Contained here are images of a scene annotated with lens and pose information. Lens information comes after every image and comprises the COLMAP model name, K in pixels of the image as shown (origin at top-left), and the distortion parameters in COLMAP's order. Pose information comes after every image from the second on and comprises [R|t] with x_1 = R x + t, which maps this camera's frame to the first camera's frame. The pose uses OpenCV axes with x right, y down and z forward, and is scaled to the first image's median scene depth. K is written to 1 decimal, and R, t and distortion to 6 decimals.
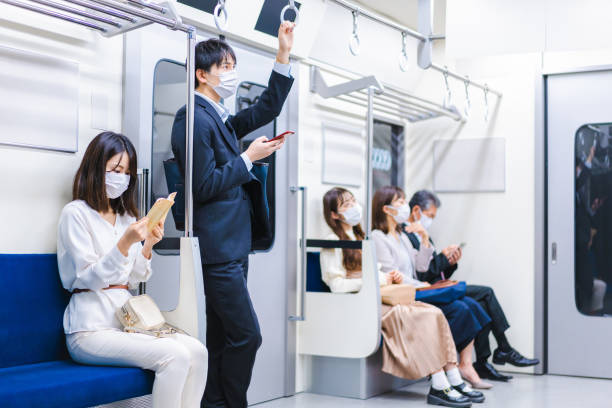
lens RADIAL K [[957.1, 0, 310.7], [0, 957.1, 210.7], [0, 0, 1]] dist [-0.005861, 0.000000]
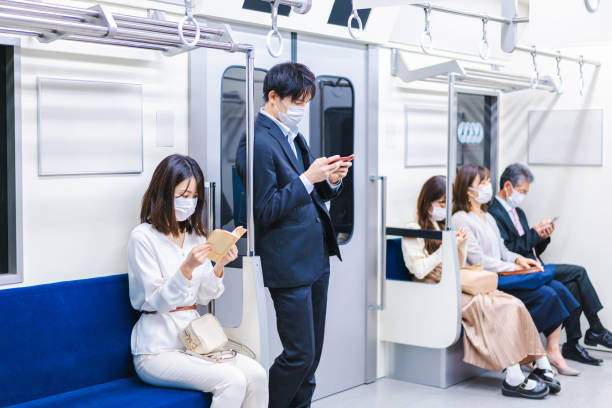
lens RADIAL K [[957.1, 0, 309.2], [0, 957.1, 210.1], [0, 0, 1]] dist [-0.005861, 0.000000]
pose [[0.990433, 0.000477, -0.137995, 0.050133], [0.012659, 0.995463, 0.094299, -0.079269], [0.137414, -0.095144, 0.985934, 0.009433]]
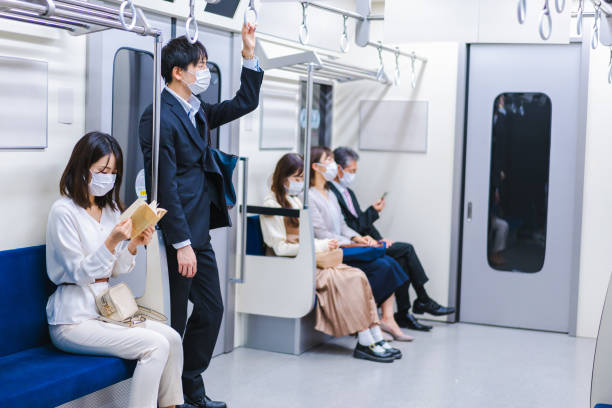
lens RADIAL K [[957.1, 0, 304.6], [0, 957.1, 209.9], [0, 0, 1]] dist [-0.005861, 0.000000]
pose [[0.993902, 0.011175, 0.109701, -0.053782], [-0.023322, 0.993649, 0.110084, -0.079794], [-0.107774, -0.111971, 0.987850, -0.049169]]
